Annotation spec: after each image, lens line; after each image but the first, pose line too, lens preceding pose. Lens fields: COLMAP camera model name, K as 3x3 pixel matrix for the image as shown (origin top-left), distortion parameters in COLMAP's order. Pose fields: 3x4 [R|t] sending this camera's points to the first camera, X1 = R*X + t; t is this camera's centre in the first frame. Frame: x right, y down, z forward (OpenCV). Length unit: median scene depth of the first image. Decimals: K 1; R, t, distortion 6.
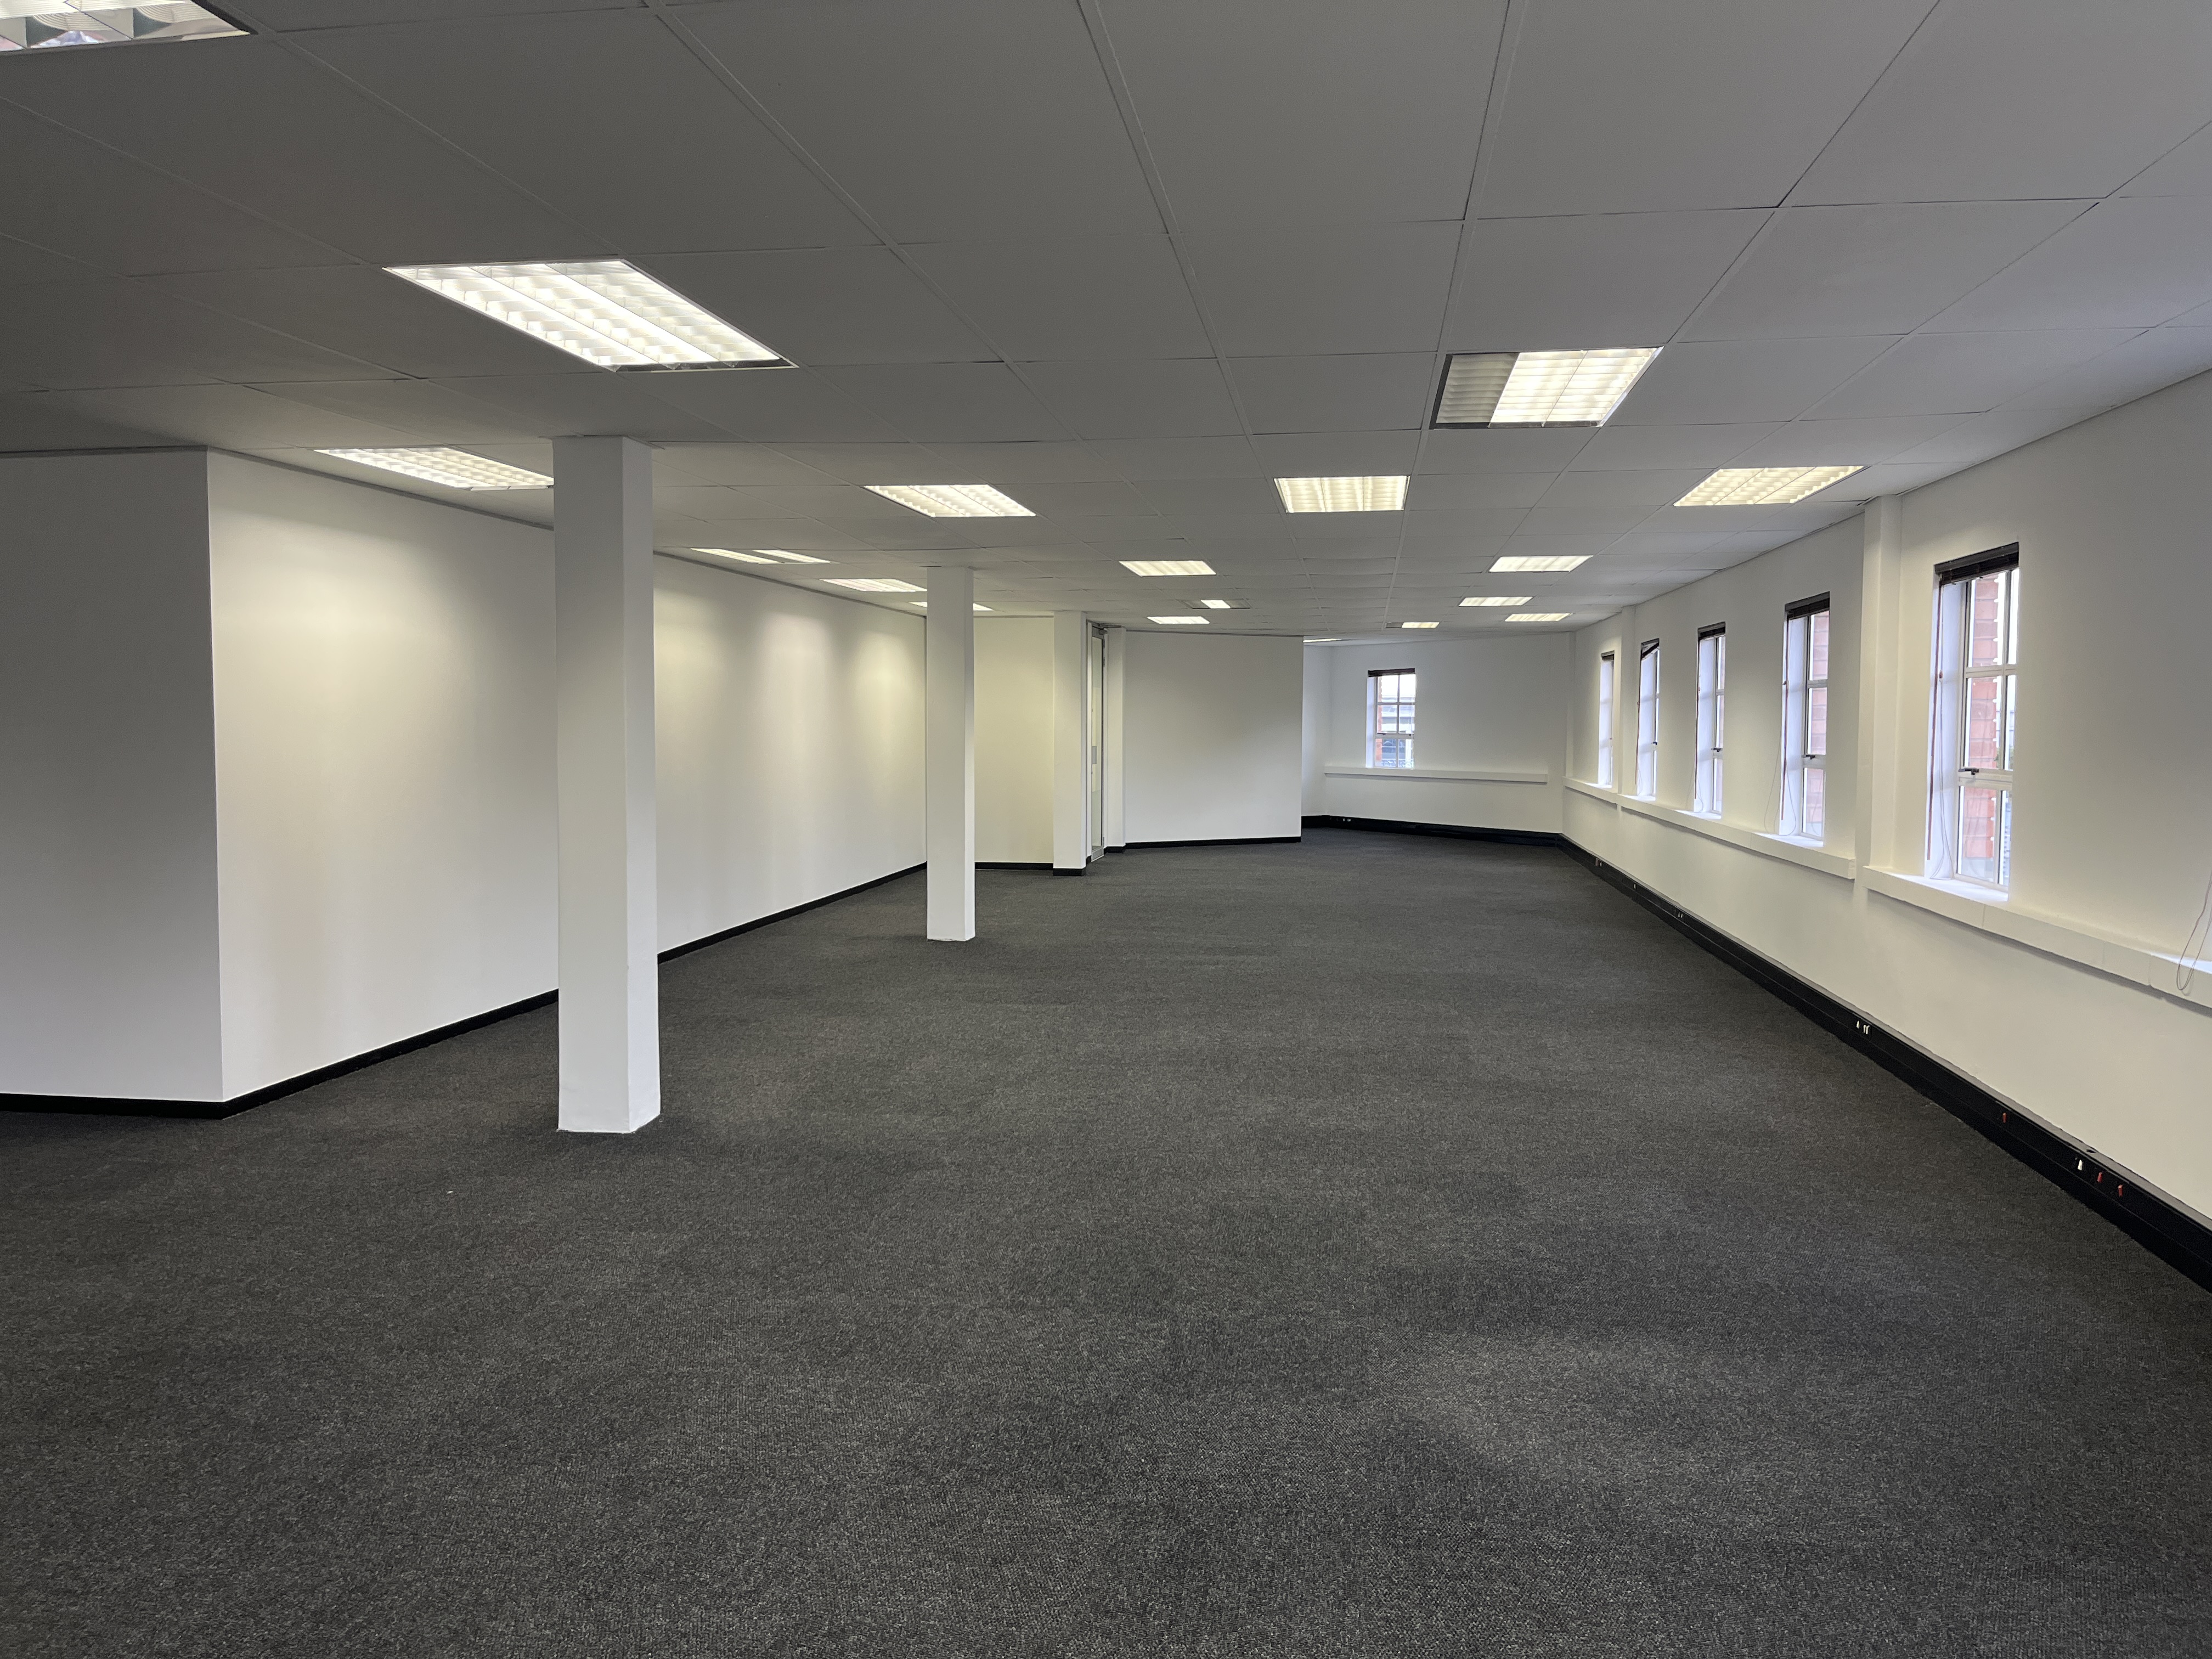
lens RADIAL K [[1668.1, 0, 1134.3], [0, 1668.1, 811.5], [0, 0, 1]] dist [0.058817, -0.090180]
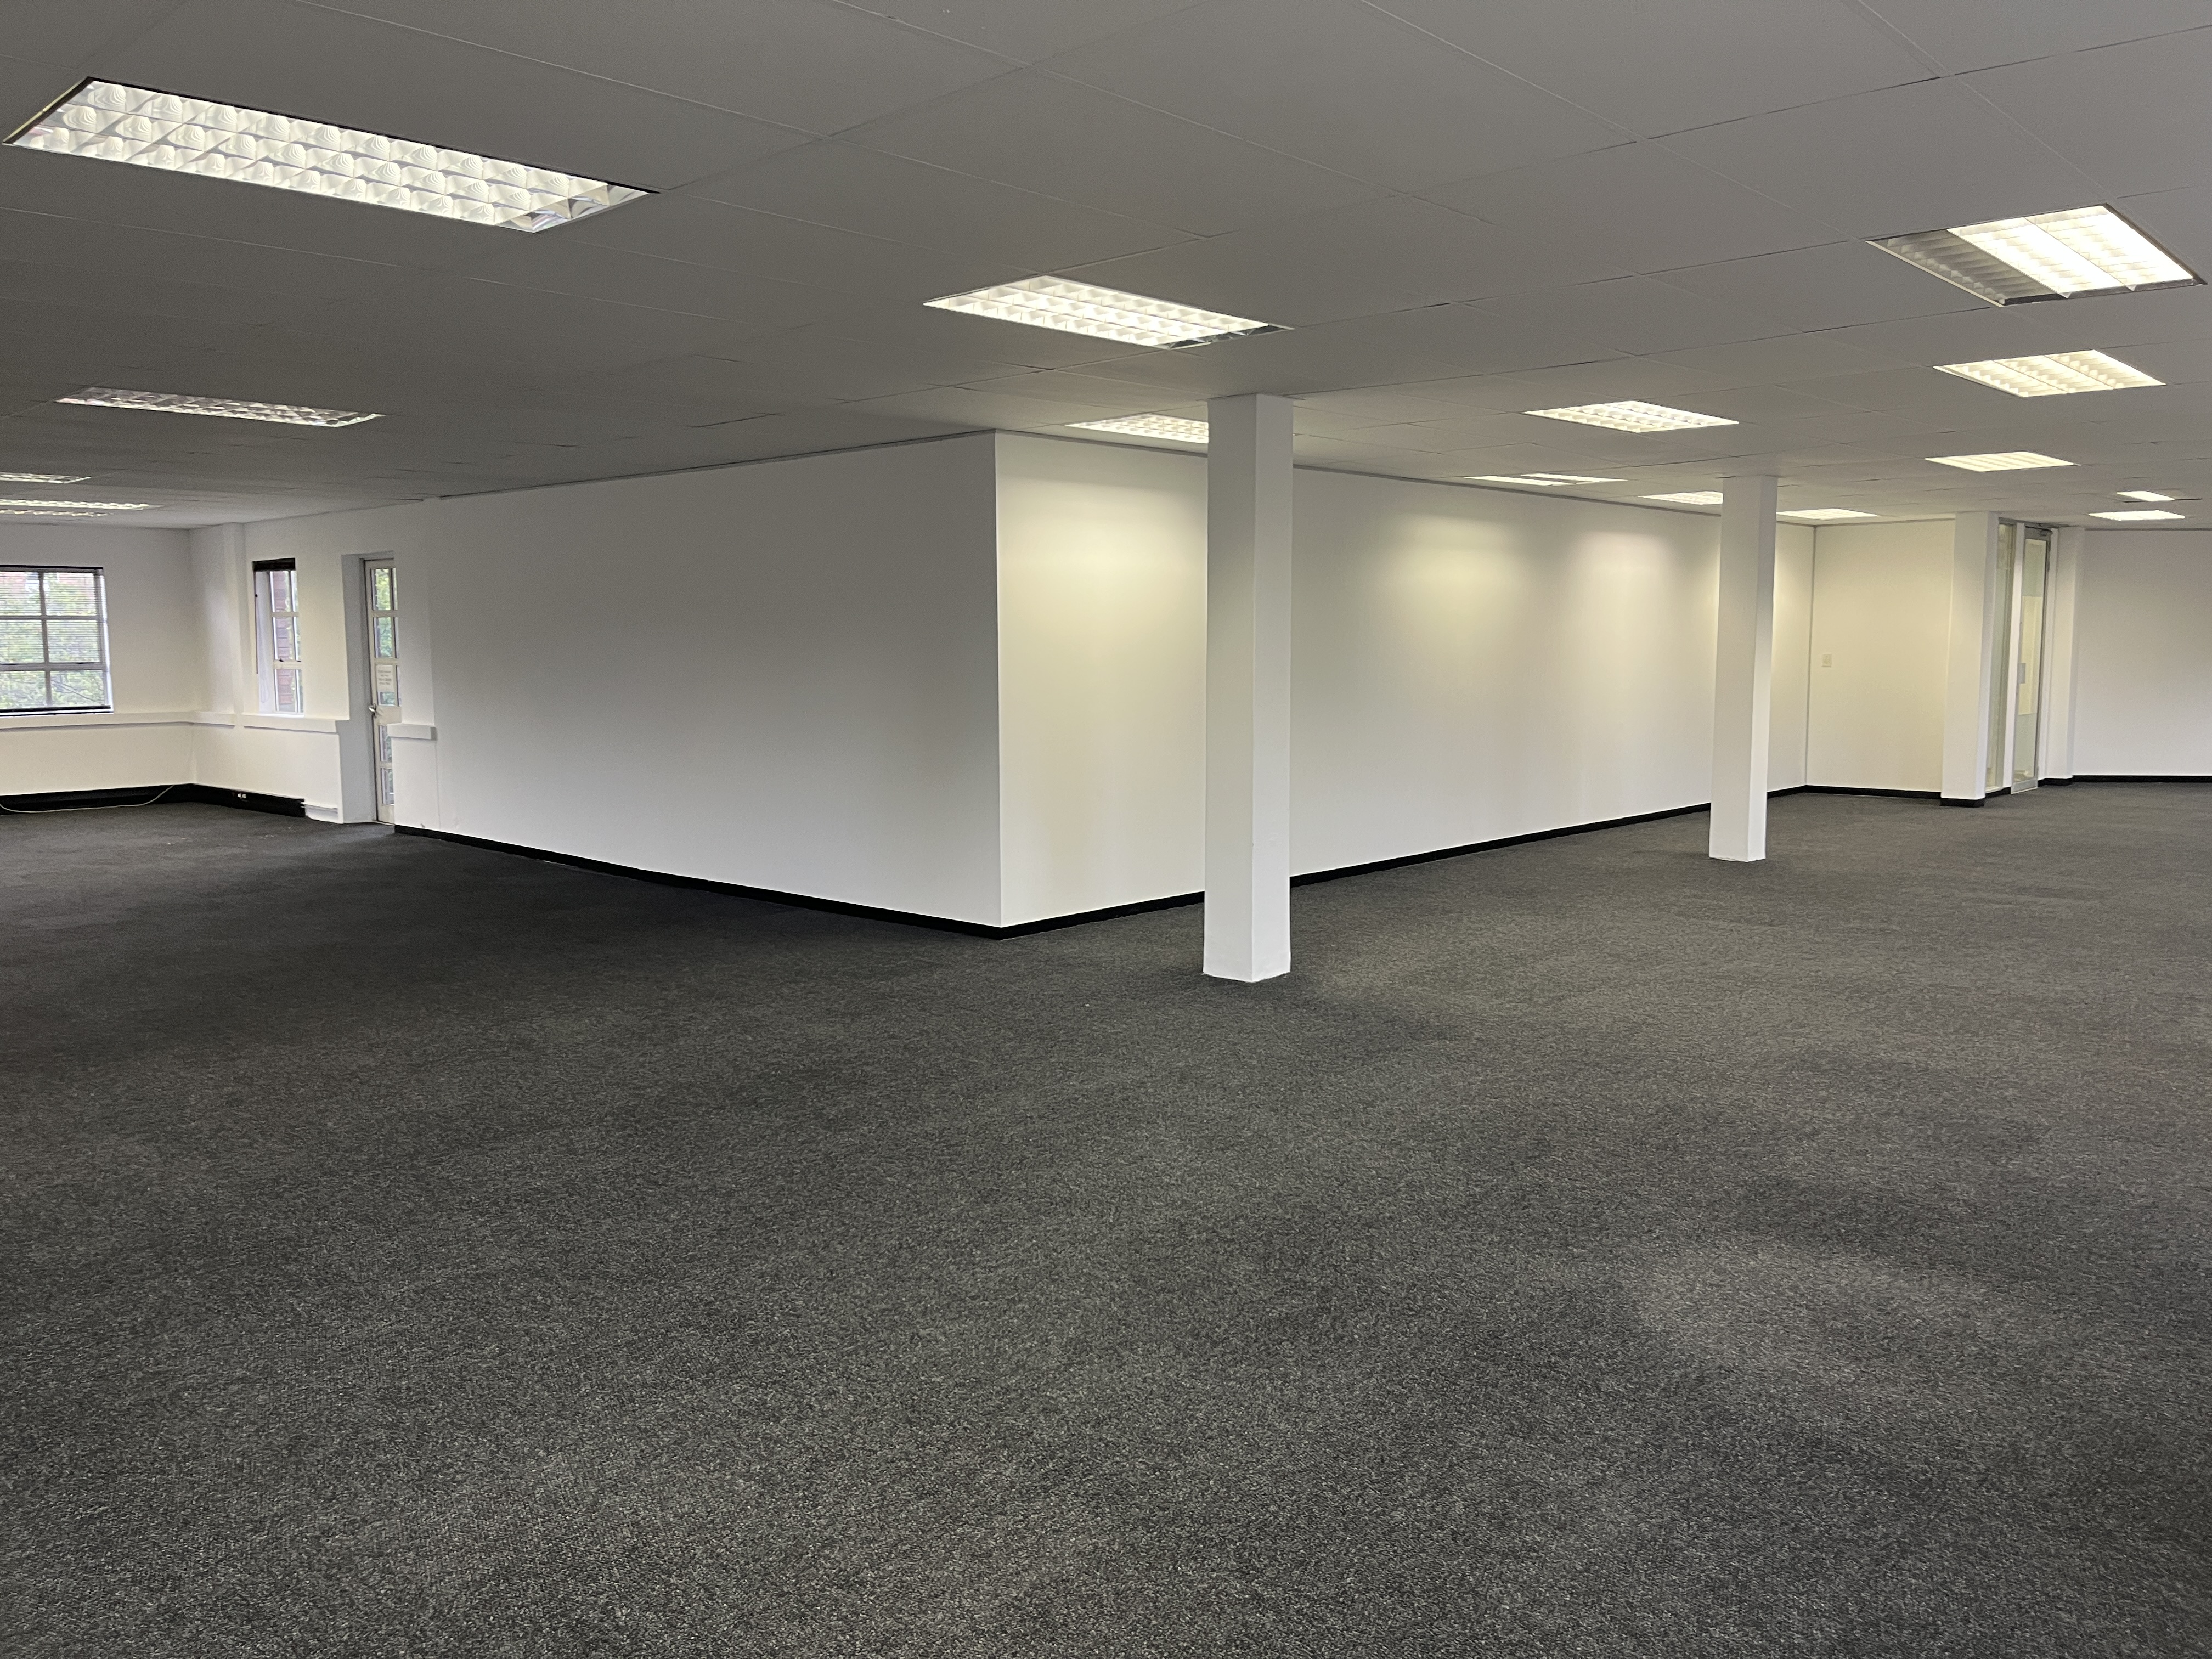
lens RADIAL K [[1668.1, 0, 1134.3], [0, 1668.1, 811.5], [0, 0, 1]] dist [0.058817, -0.090180]
pose [[0.824682, 0.050415, -0.563345, 0.344878], [-0.024356, 0.998261, 0.053682, 0.009571], [0.565072, -0.030550, 0.824476, -0.027462]]
